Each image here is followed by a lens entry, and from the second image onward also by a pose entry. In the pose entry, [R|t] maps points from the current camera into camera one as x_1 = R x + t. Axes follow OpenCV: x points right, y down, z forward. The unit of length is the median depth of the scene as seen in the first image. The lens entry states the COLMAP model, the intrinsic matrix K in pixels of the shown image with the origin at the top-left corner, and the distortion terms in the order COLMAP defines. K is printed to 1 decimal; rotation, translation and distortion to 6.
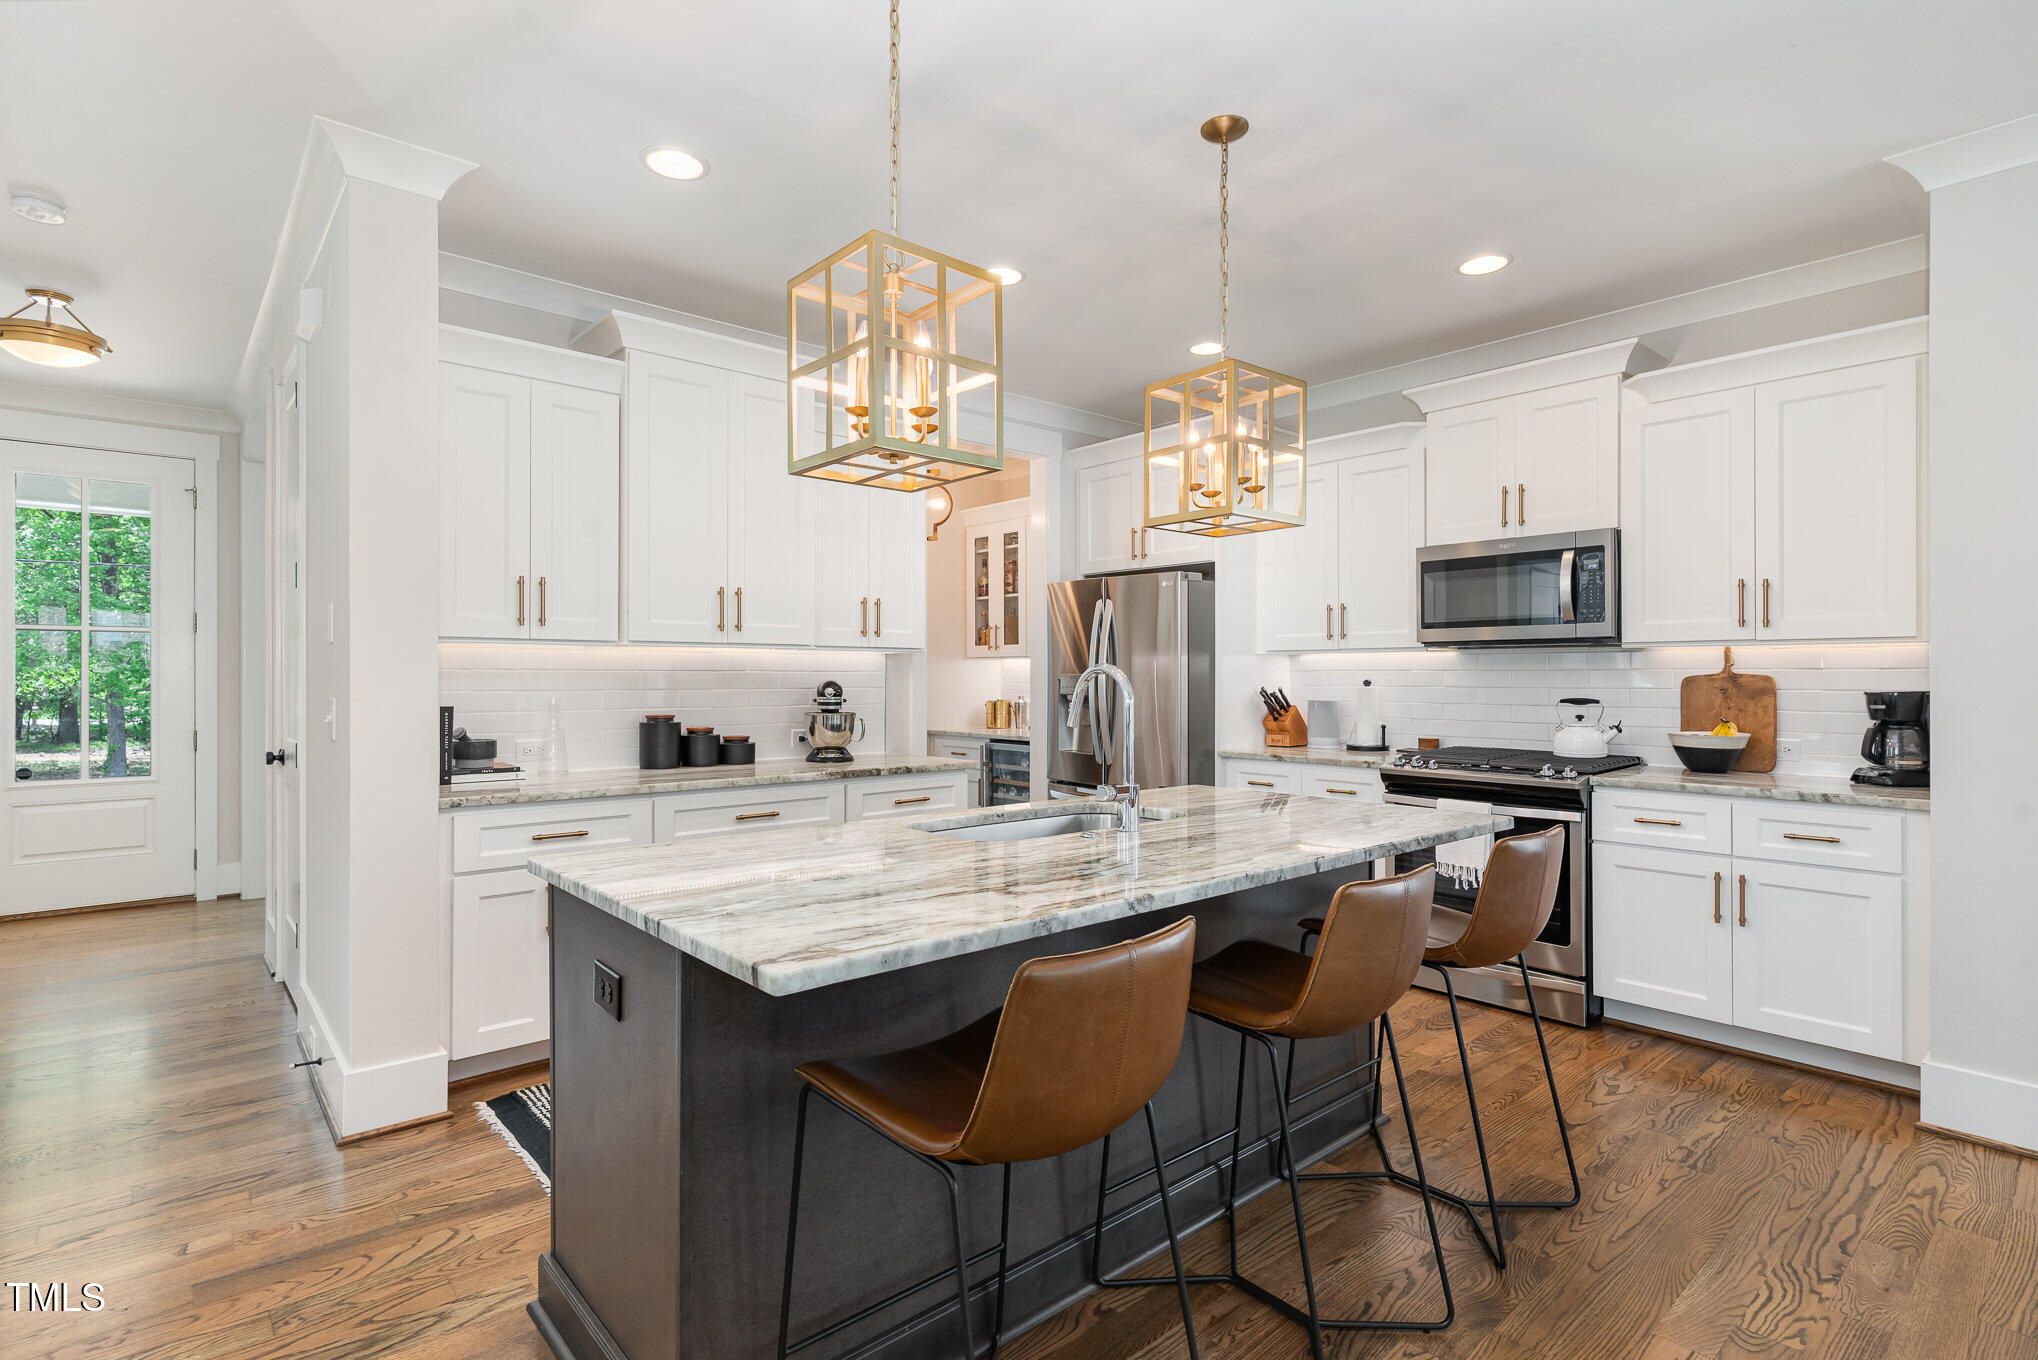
lens RADIAL K [[980.0, 0, 1017.9], [0, 980.0, 674.7], [0, 0, 1]] dist [-0.029944, -0.000340]
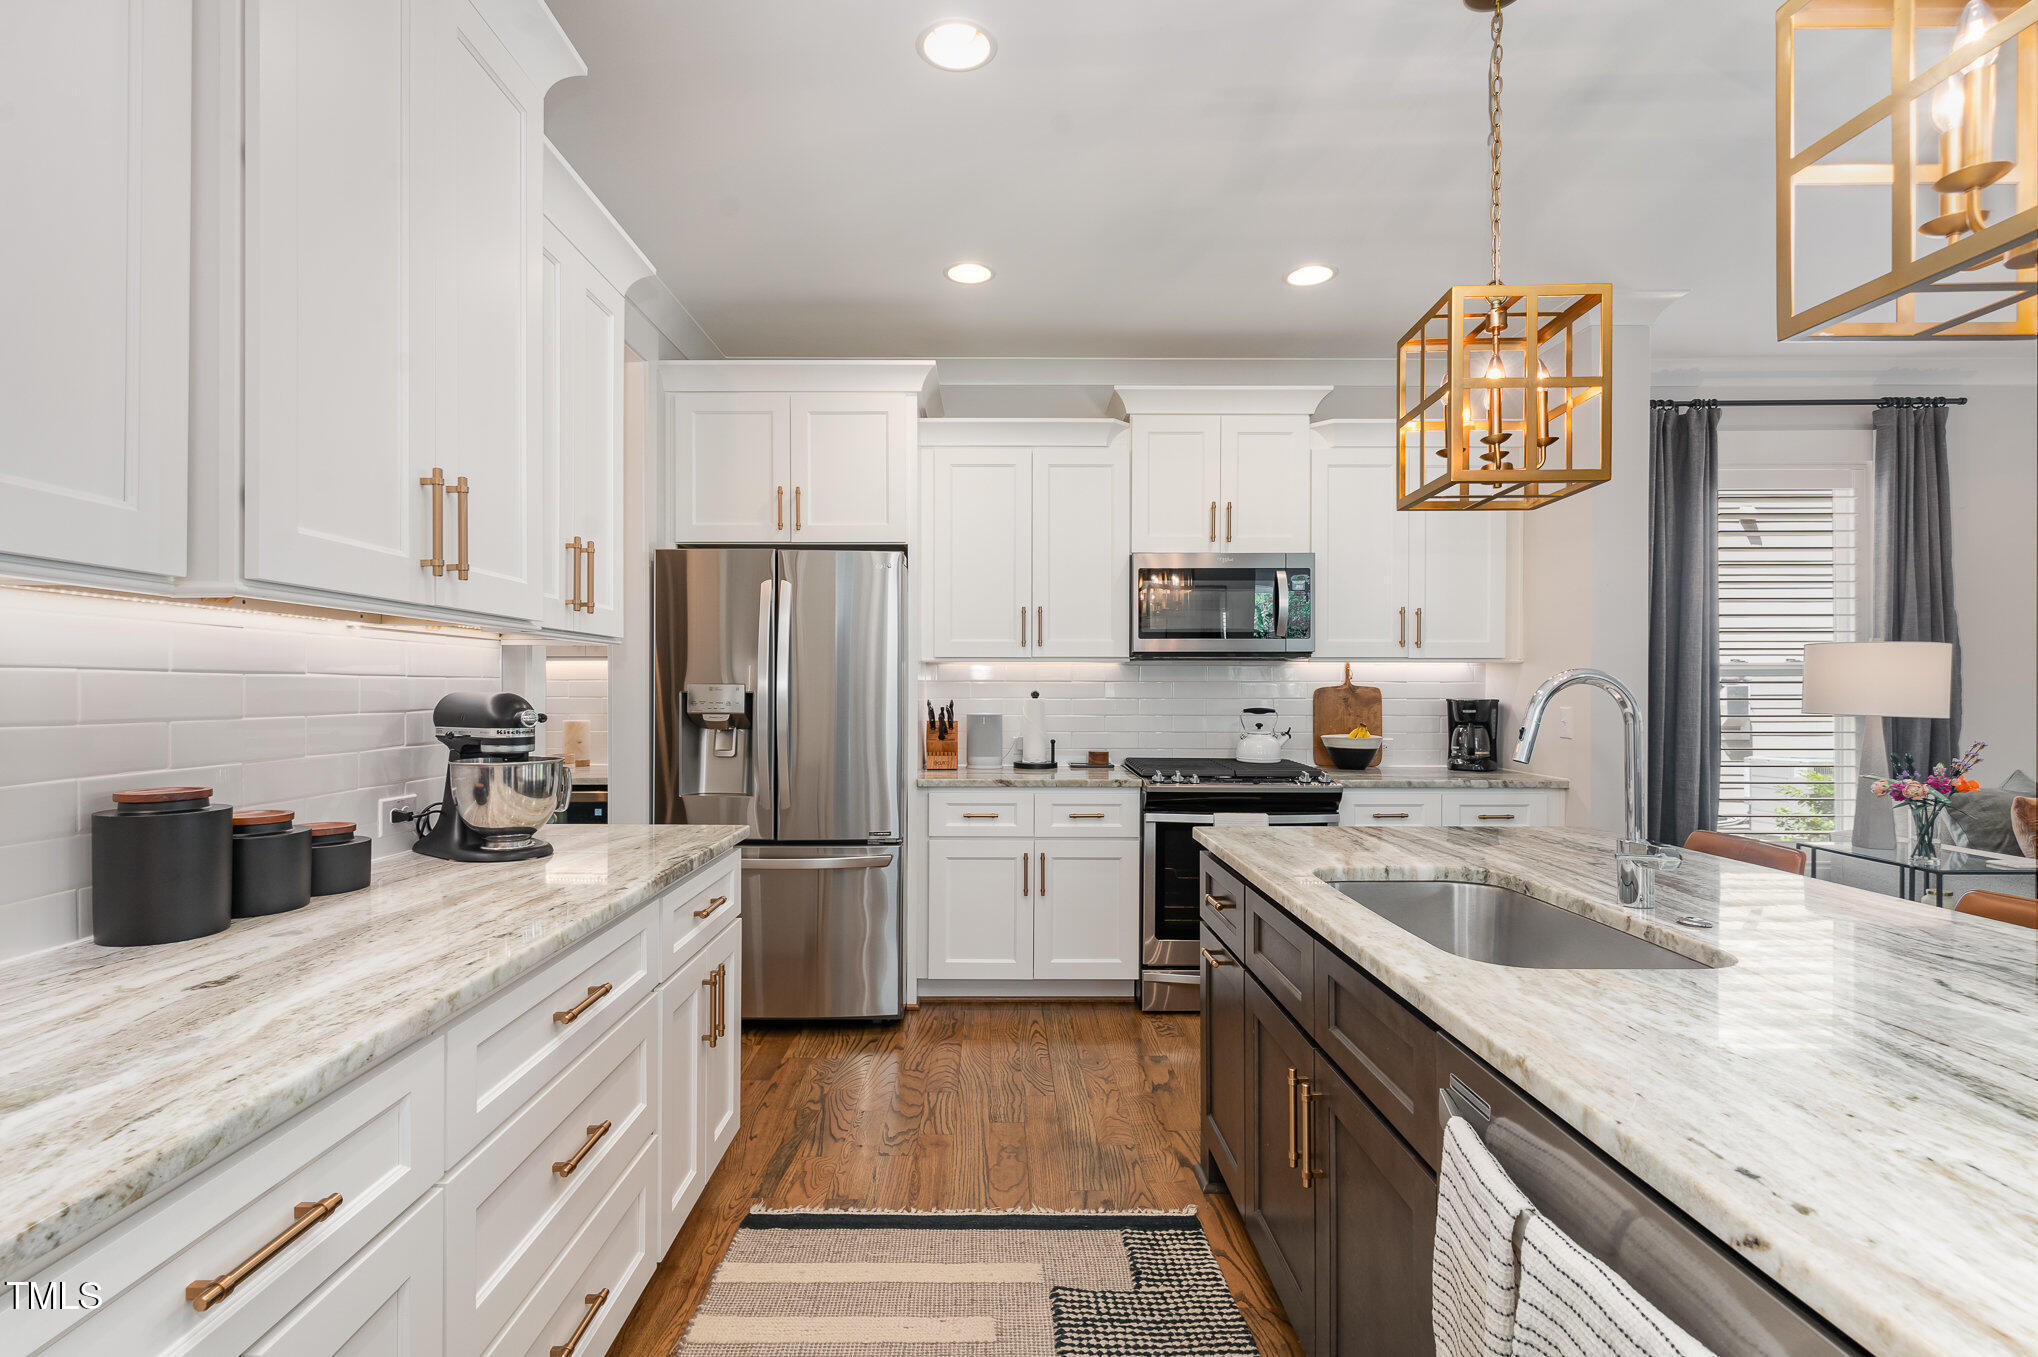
lens RADIAL K [[980.0, 0, 1018.3], [0, 980.0, 678.9], [0, 0, 1]] dist [-0.029944, -0.000340]
pose [[0.644536, 0.006675, 0.764545, -0.414550], [-0.002749, 0.999976, -0.006413, -0.000313], [-0.764569, 0.002032, 0.644539, 0.488620]]
